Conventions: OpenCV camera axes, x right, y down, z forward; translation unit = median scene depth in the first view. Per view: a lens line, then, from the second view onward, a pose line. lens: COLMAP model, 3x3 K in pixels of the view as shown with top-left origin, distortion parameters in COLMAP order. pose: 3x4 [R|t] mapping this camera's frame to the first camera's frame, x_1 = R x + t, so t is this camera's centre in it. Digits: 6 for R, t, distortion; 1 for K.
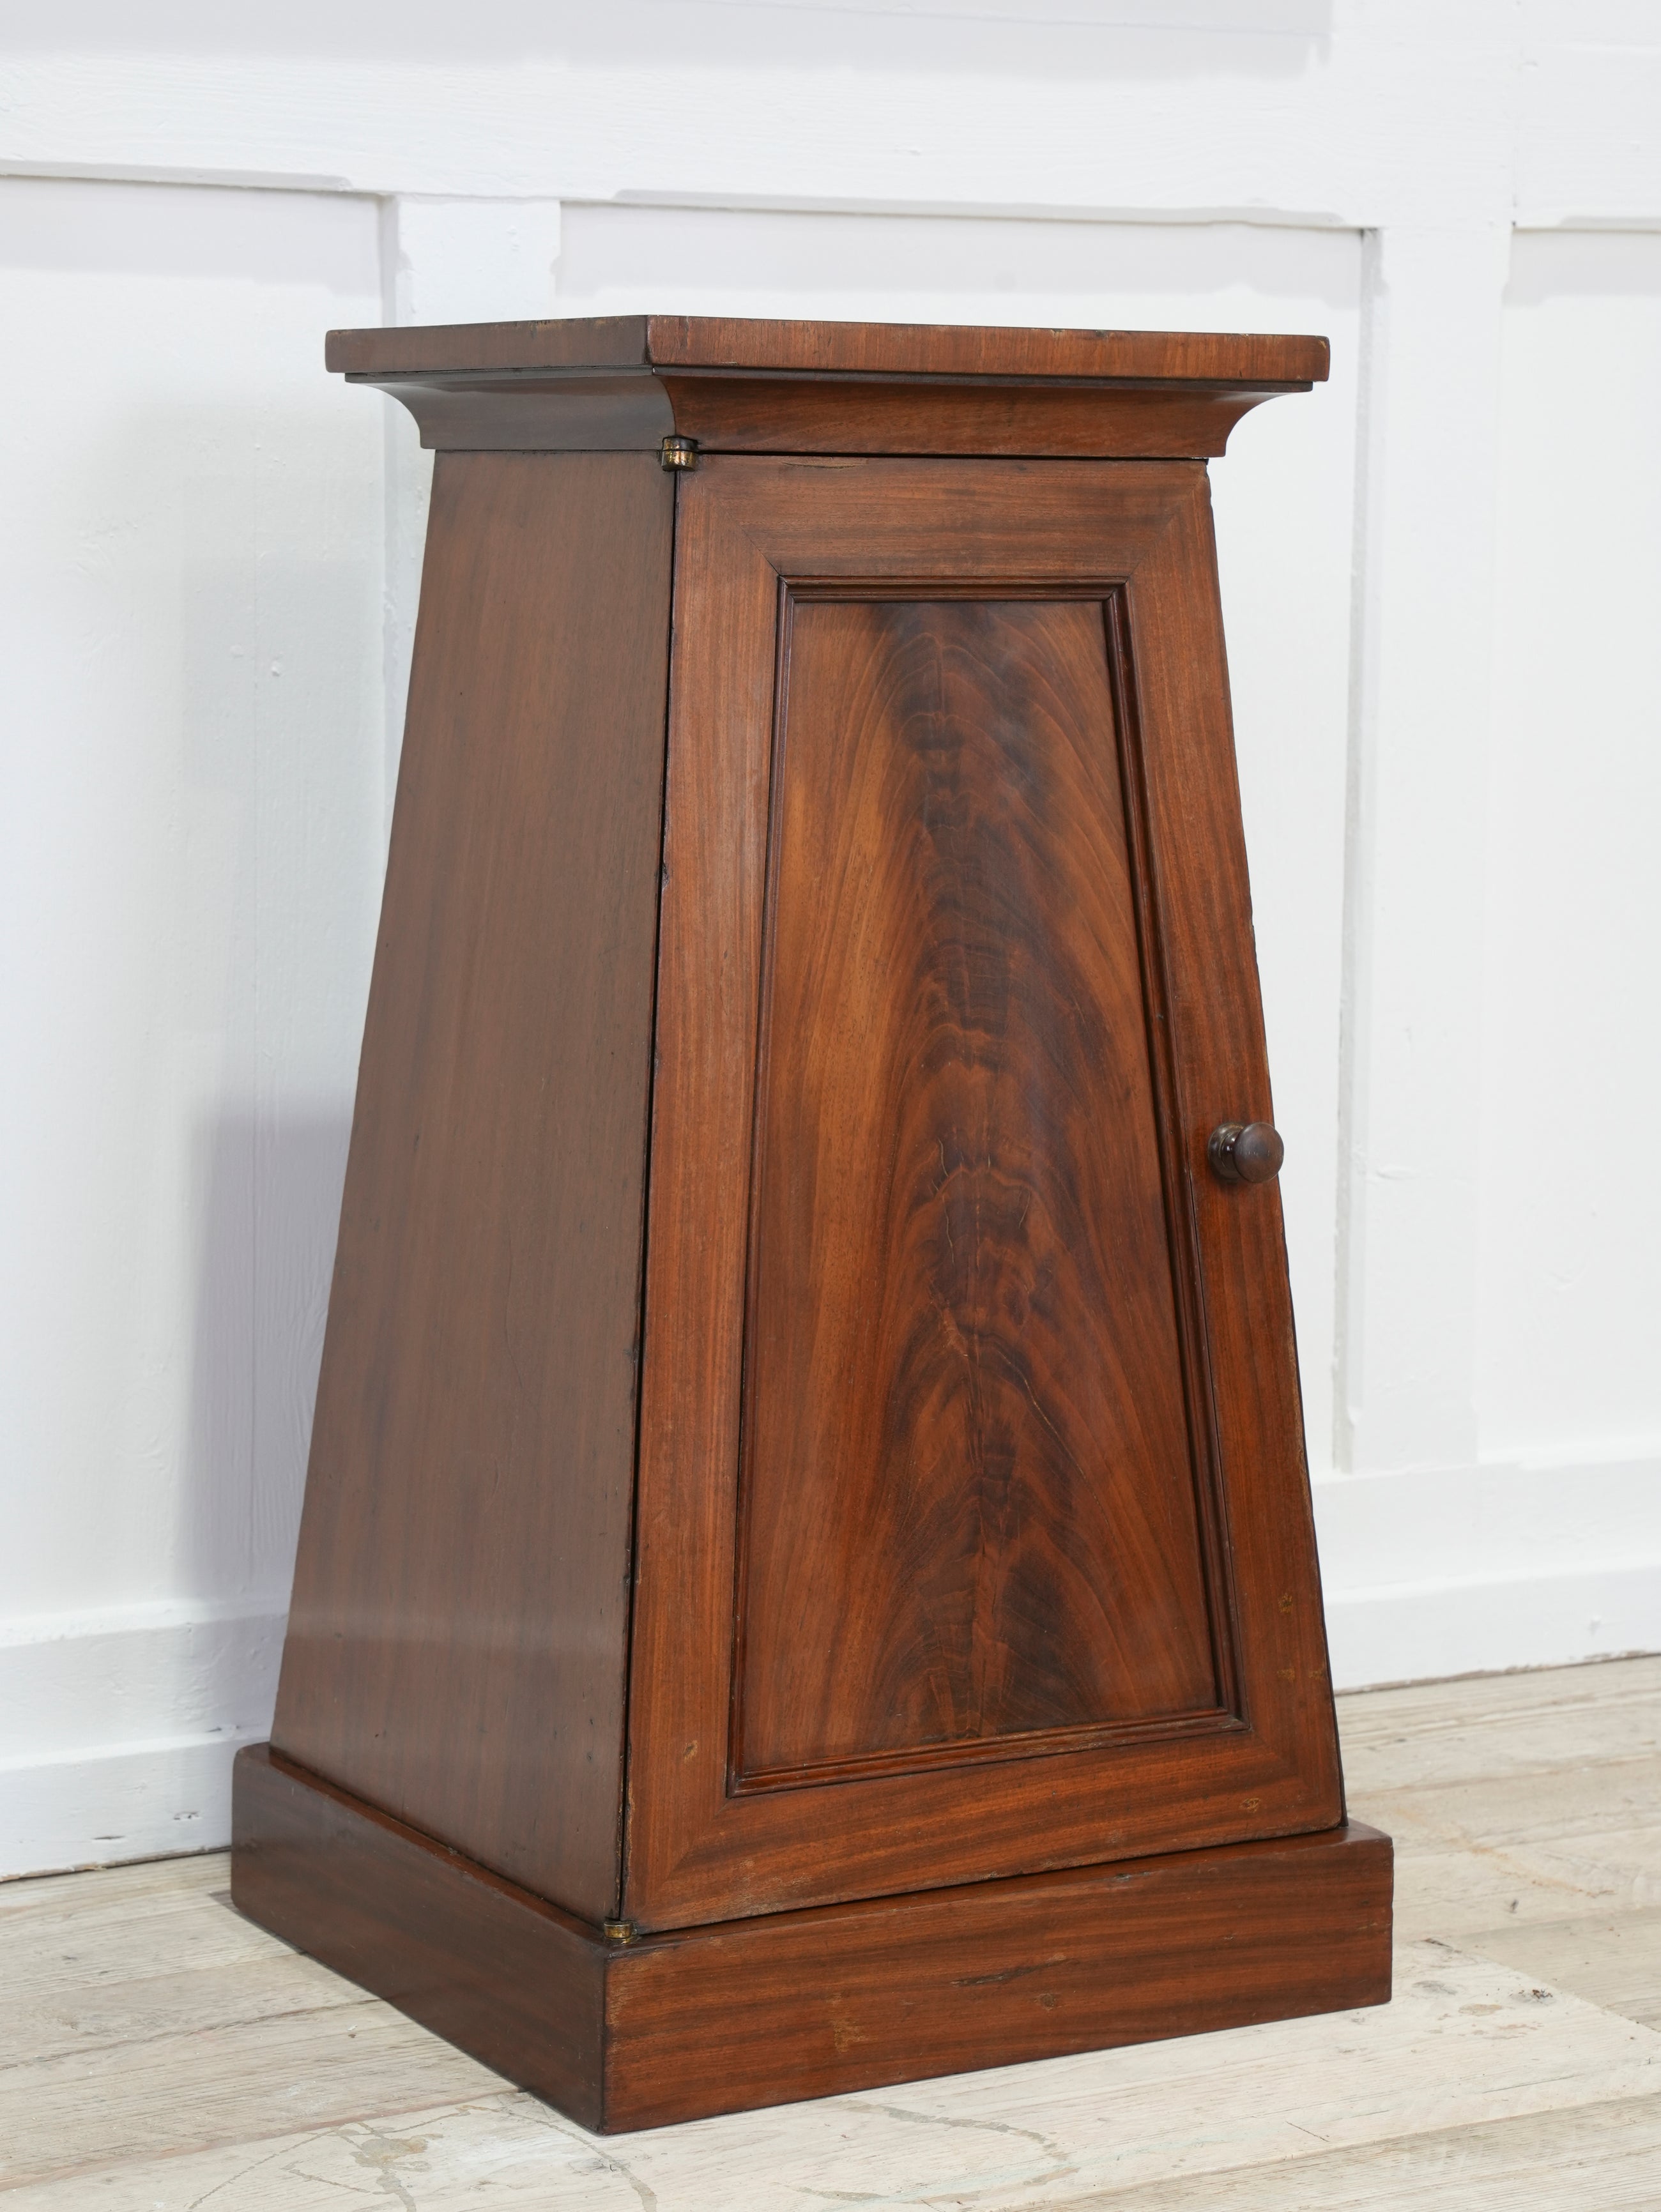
lens RADIAL K [[5098.2, 0, 779.7], [0, 5098.2, 1057.6], [0, 0, 1]] dist [0.245711, 0.523402]
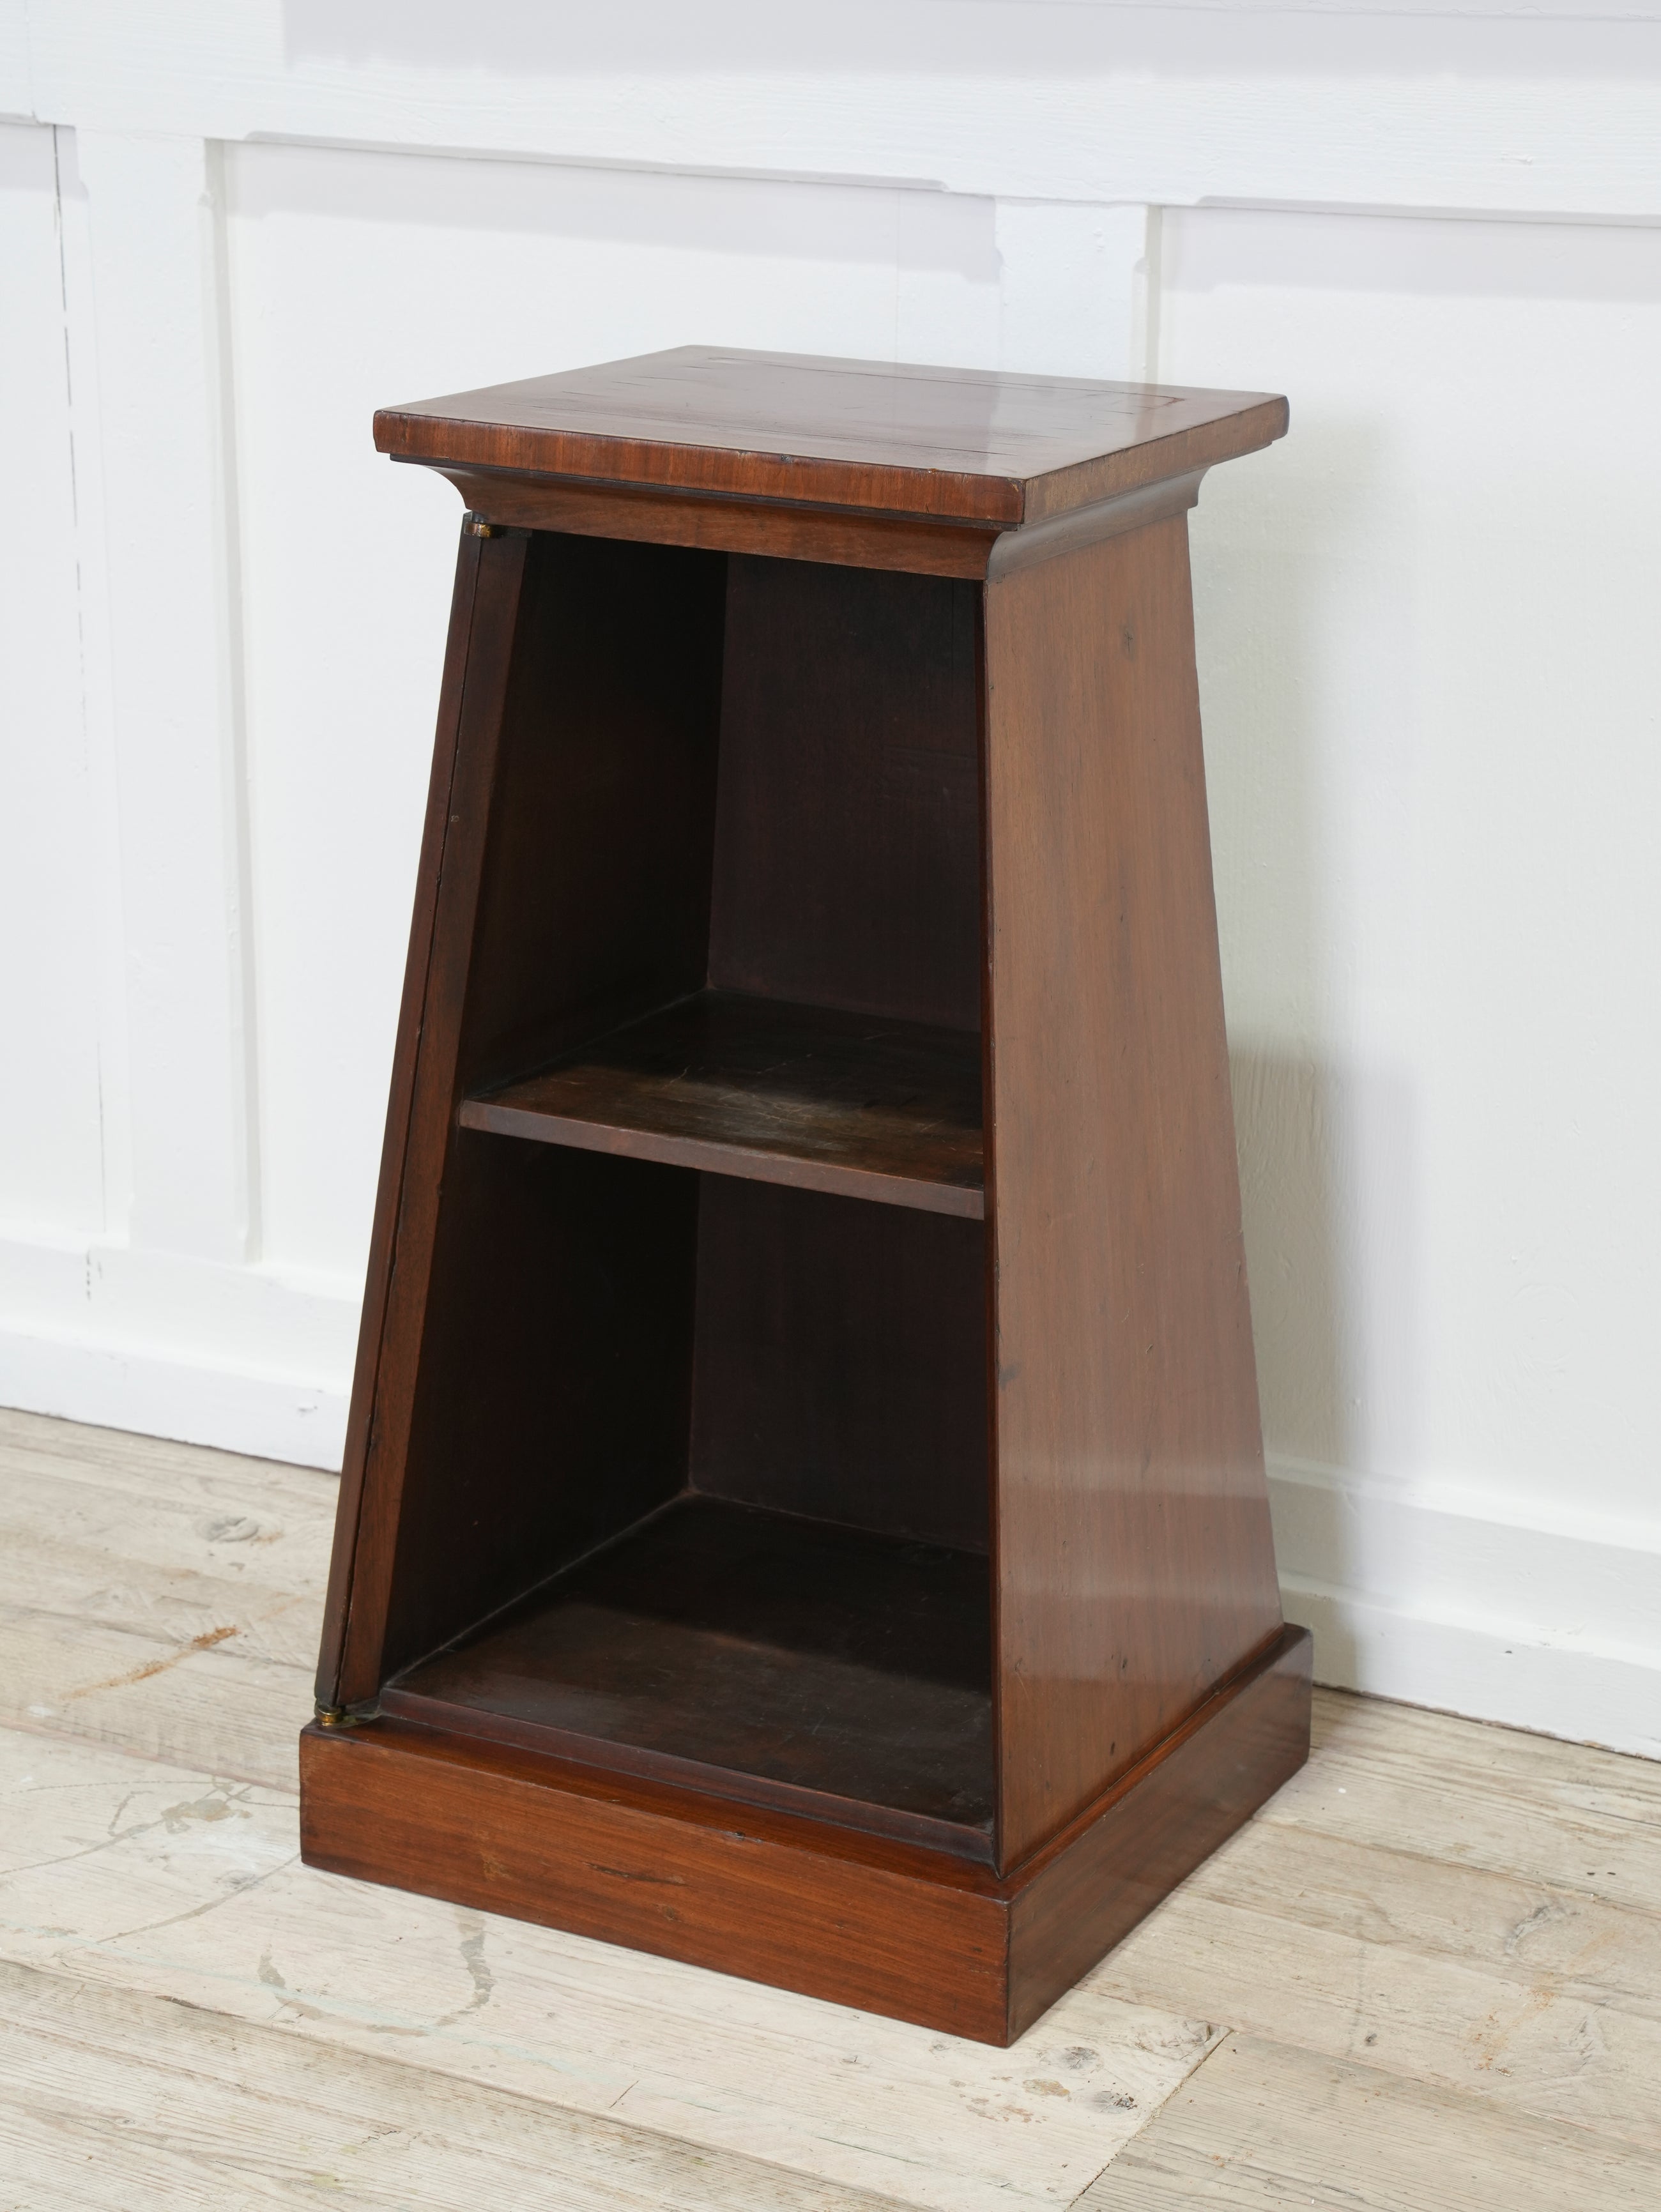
lens RADIAL K [[4739.4, 0, 832.4], [0, 4739.4, 1112.9], [0, 0, 1]] dist [0.247595, 0.486961]
pose [[0.527816, 0.239653, -0.814848, 0.893115], [-0.105346, 0.970432, 0.217175, -0.222349], [0.842801, -0.028787, 0.537455, 0.469810]]
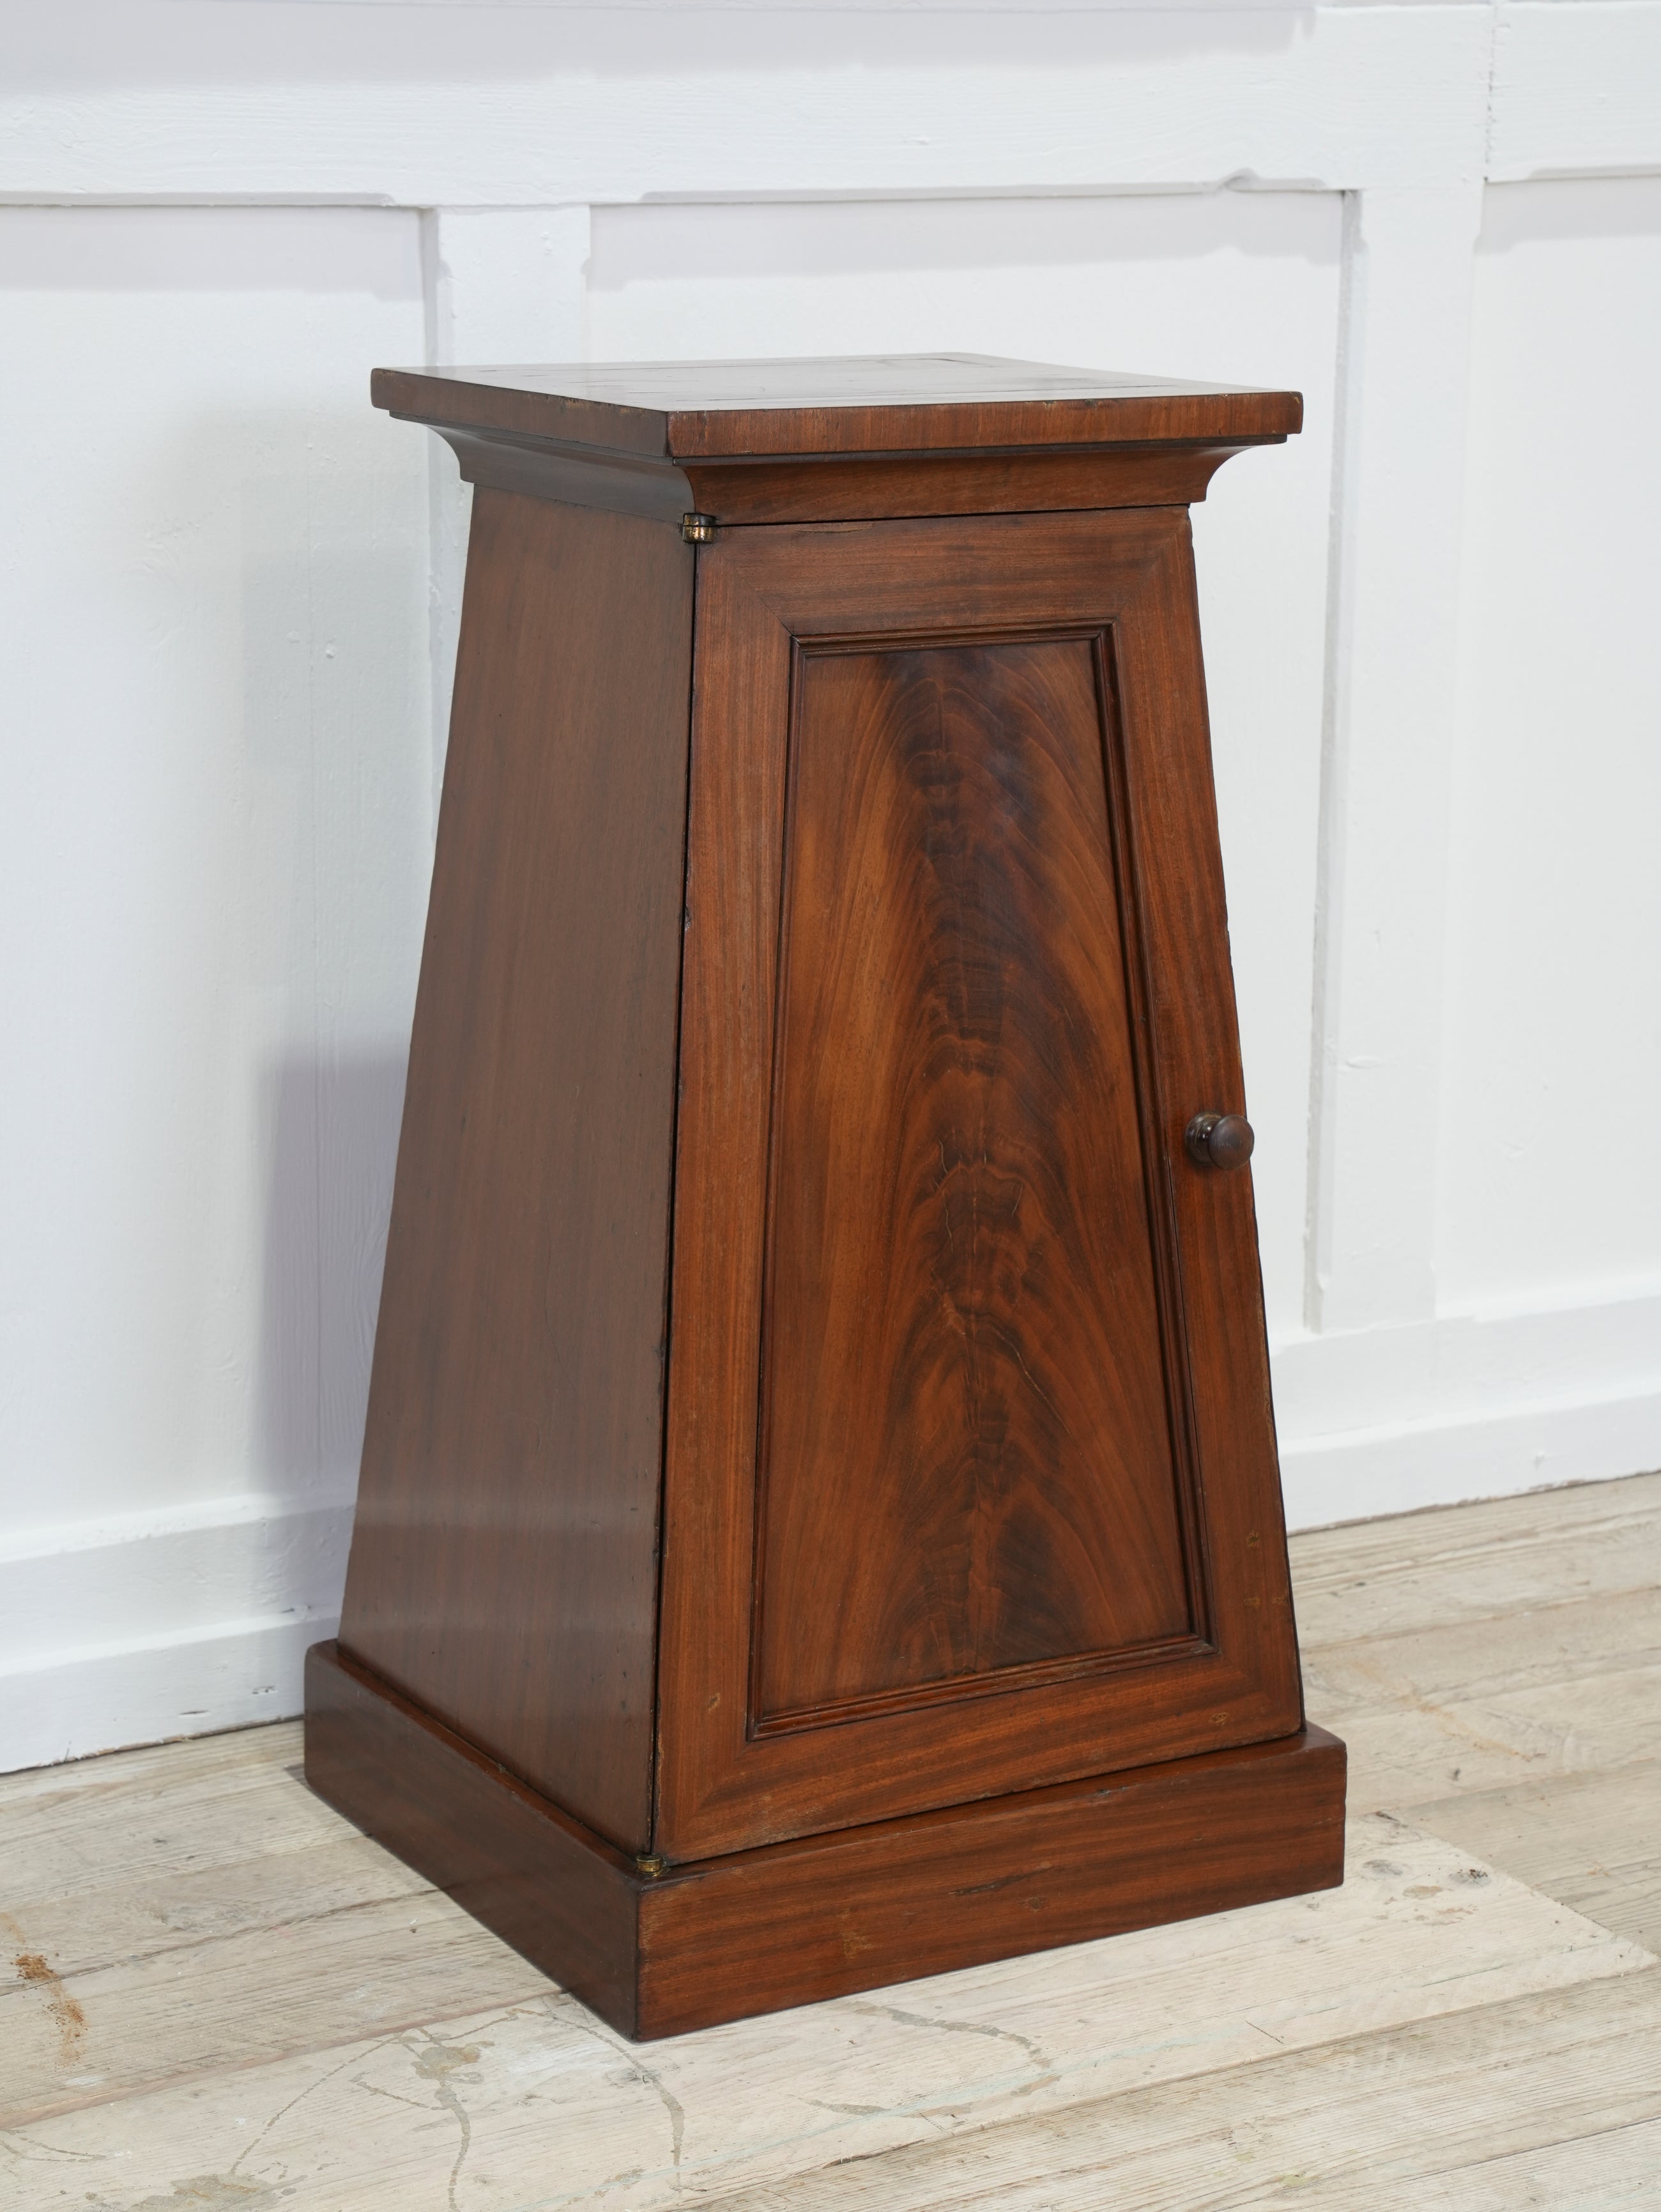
lens RADIAL K [[4739.4, 0, 832.4], [0, 4739.4, 1112.9], [0, 0, 1]] dist [0.247595, 0.486961]
pose [[0.999996, -0.001441, 0.002453, 0.005736], [0.001165, 0.994029, 0.109106, -0.101172], [-0.002596, -0.109103, 0.994027, -0.012498]]
